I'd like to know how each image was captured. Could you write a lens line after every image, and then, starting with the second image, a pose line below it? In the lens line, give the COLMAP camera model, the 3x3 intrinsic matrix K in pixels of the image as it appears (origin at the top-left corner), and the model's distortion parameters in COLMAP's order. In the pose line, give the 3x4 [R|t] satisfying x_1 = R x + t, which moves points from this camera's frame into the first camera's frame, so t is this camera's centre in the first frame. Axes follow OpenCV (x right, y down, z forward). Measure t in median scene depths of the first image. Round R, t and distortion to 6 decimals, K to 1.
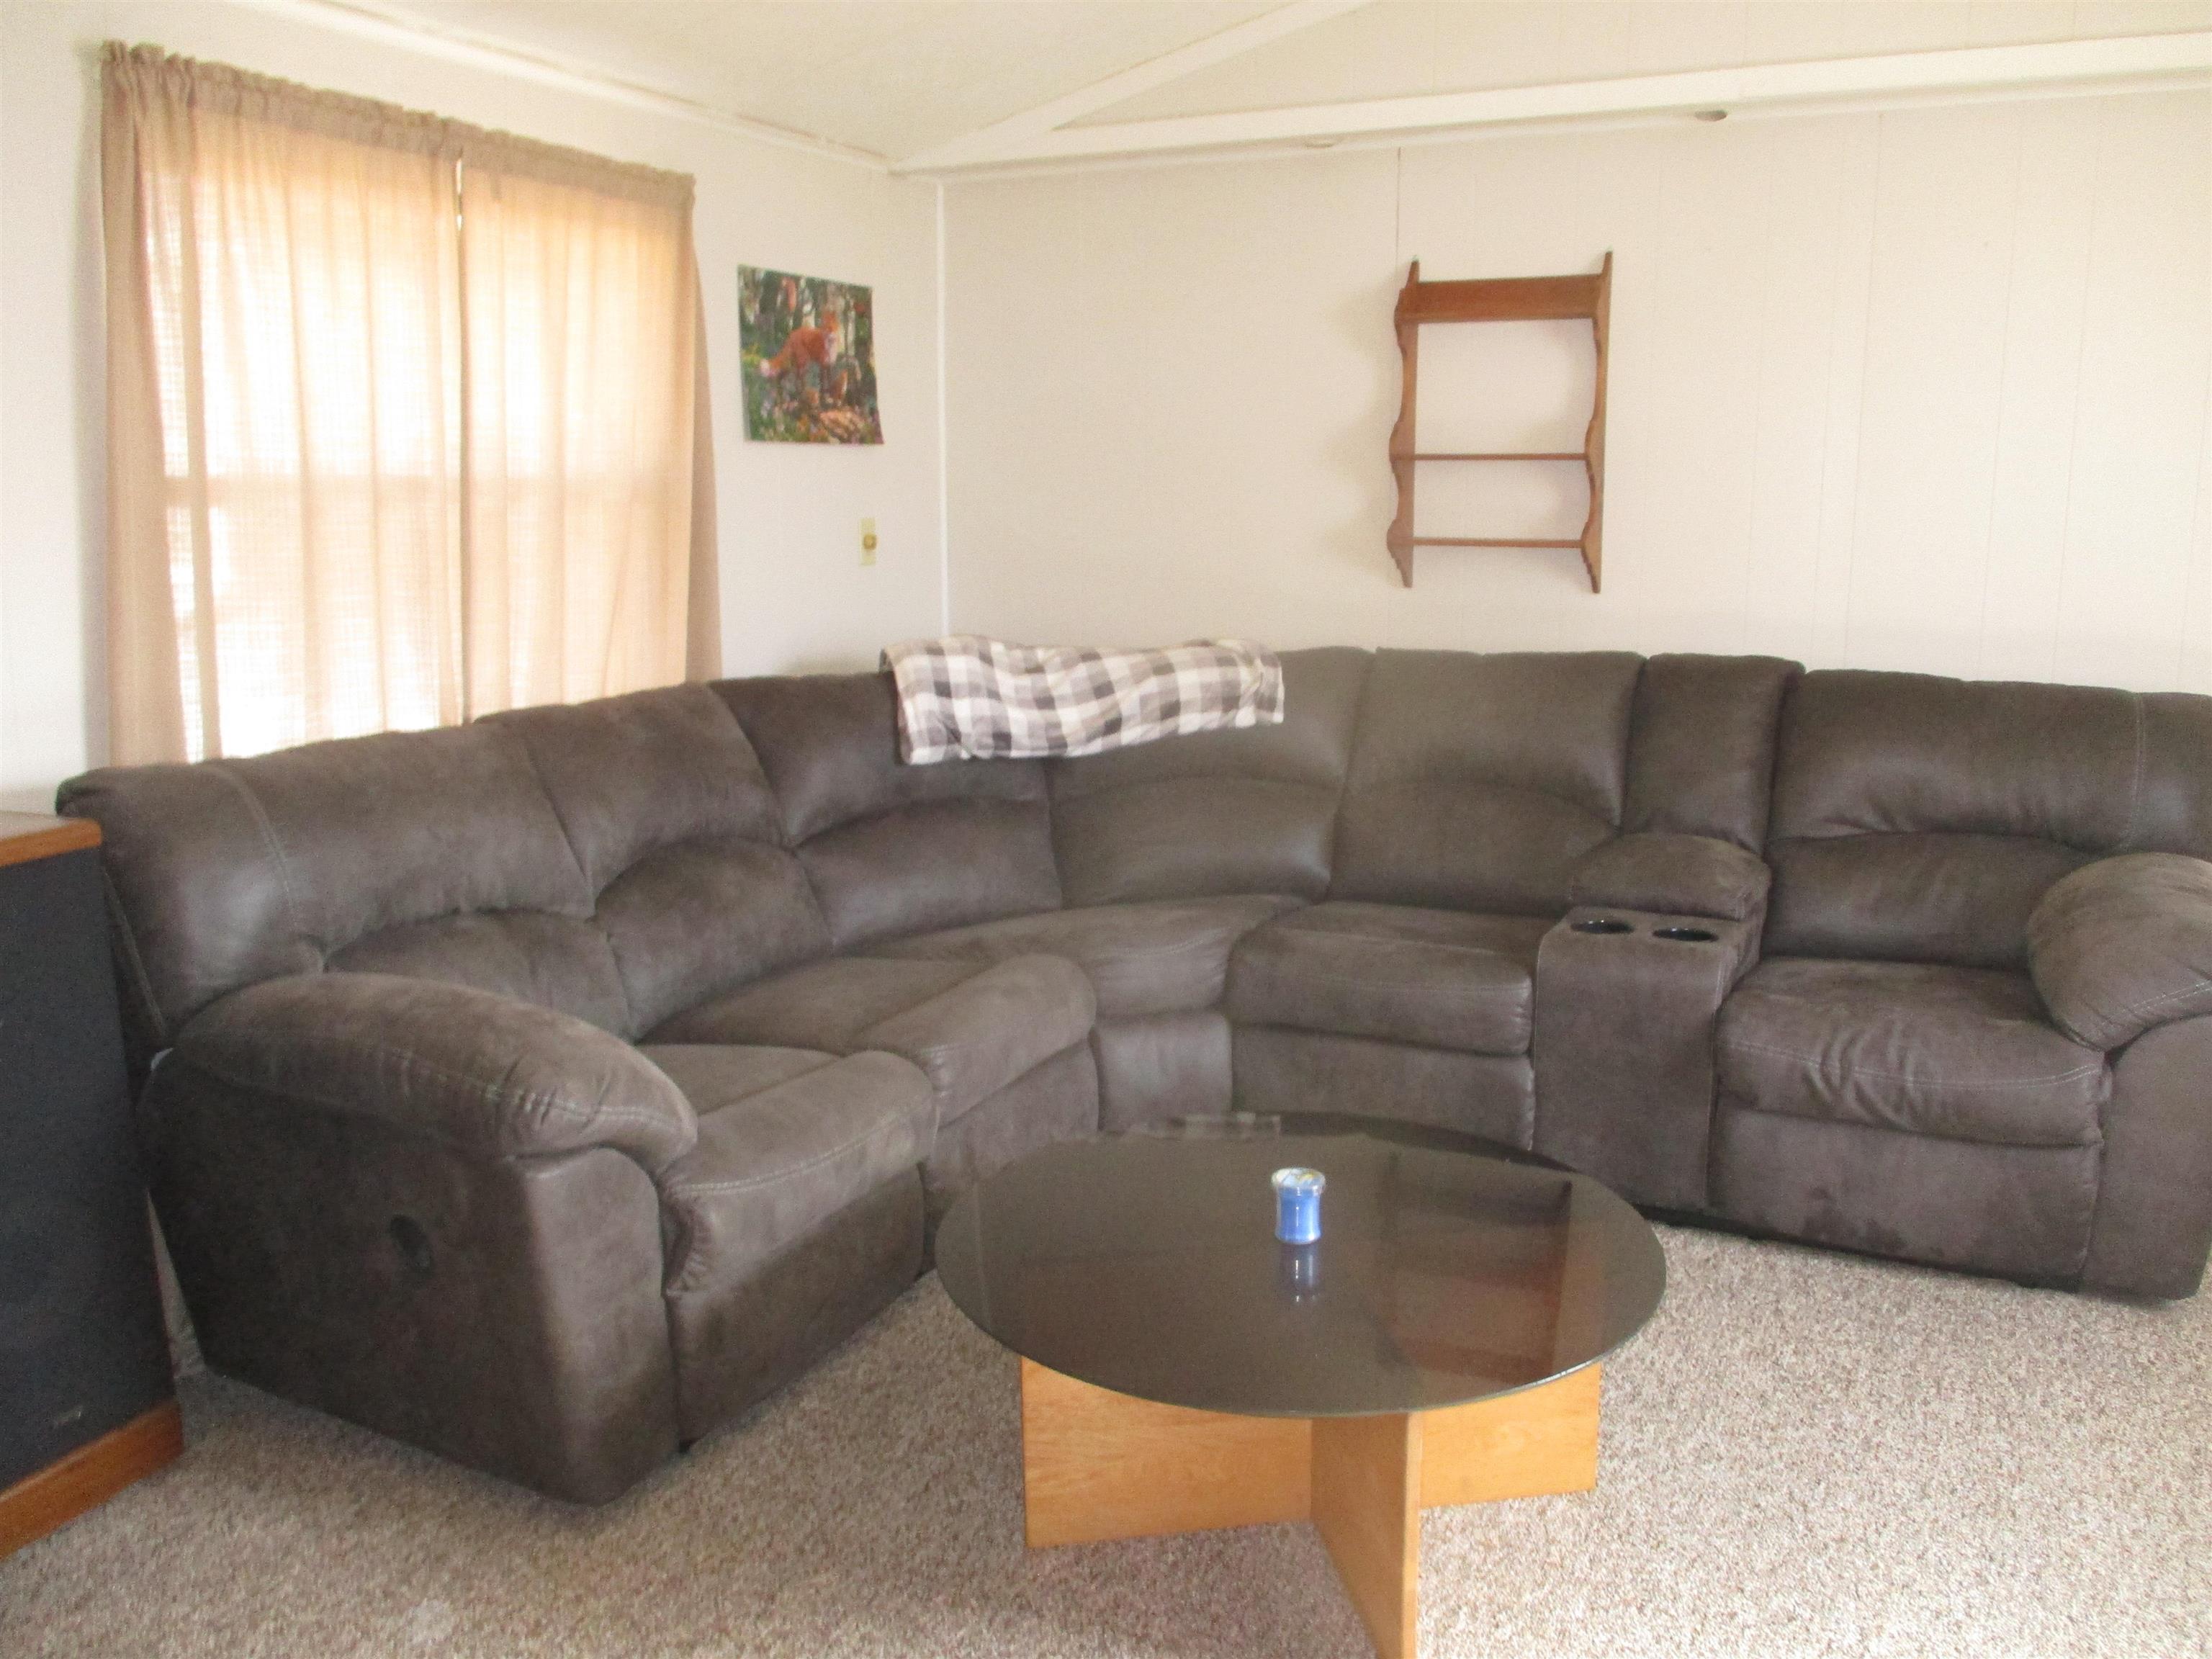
lens RADIAL K [[1833.4, 0, 1093.5], [0, 1833.4, 774.1], [0, 0, 1]] dist [-0.030224, 0.021020]
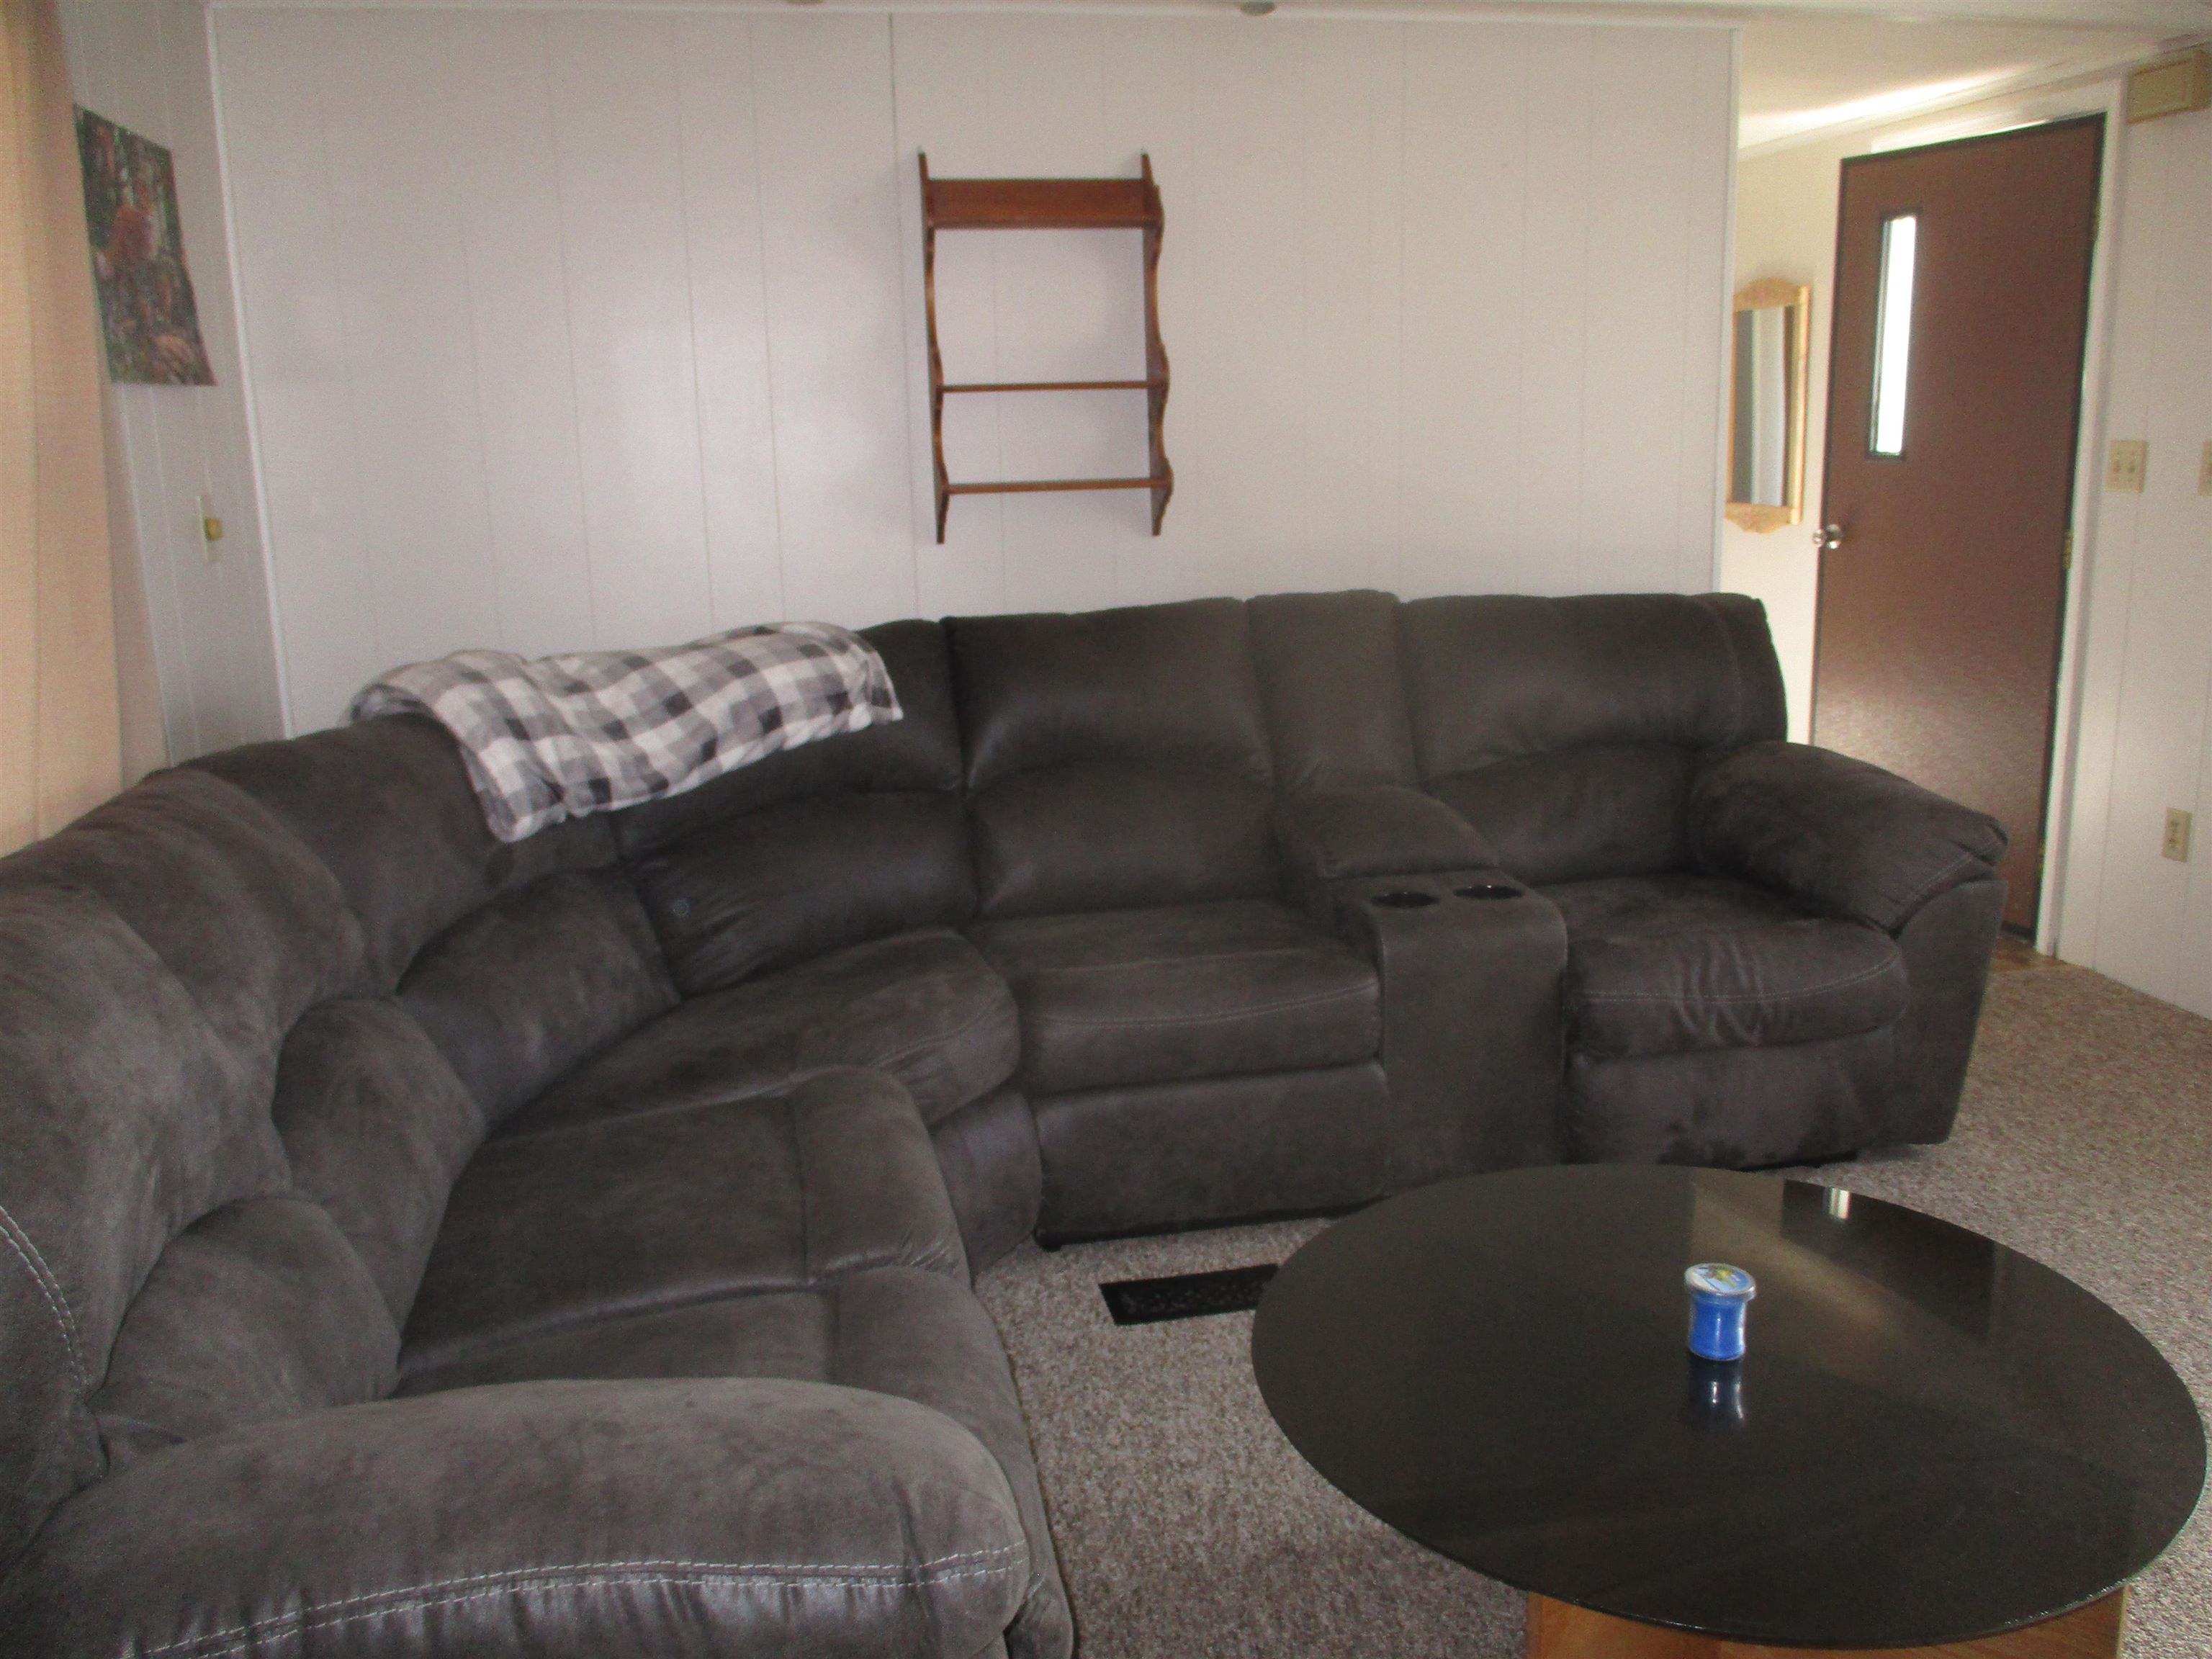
lens RADIAL K [[1833.4, 0, 1083.3], [0, 1833.4, 799.8], [0, 0, 1]] dist [-0.030224, 0.021020]
pose [[0.801532, -0.144766, 0.580163, -0.393084], [0.120242, 0.989453, 0.080773, -0.061703], [-0.585738, 0.005018, 0.810485, 0.374525]]
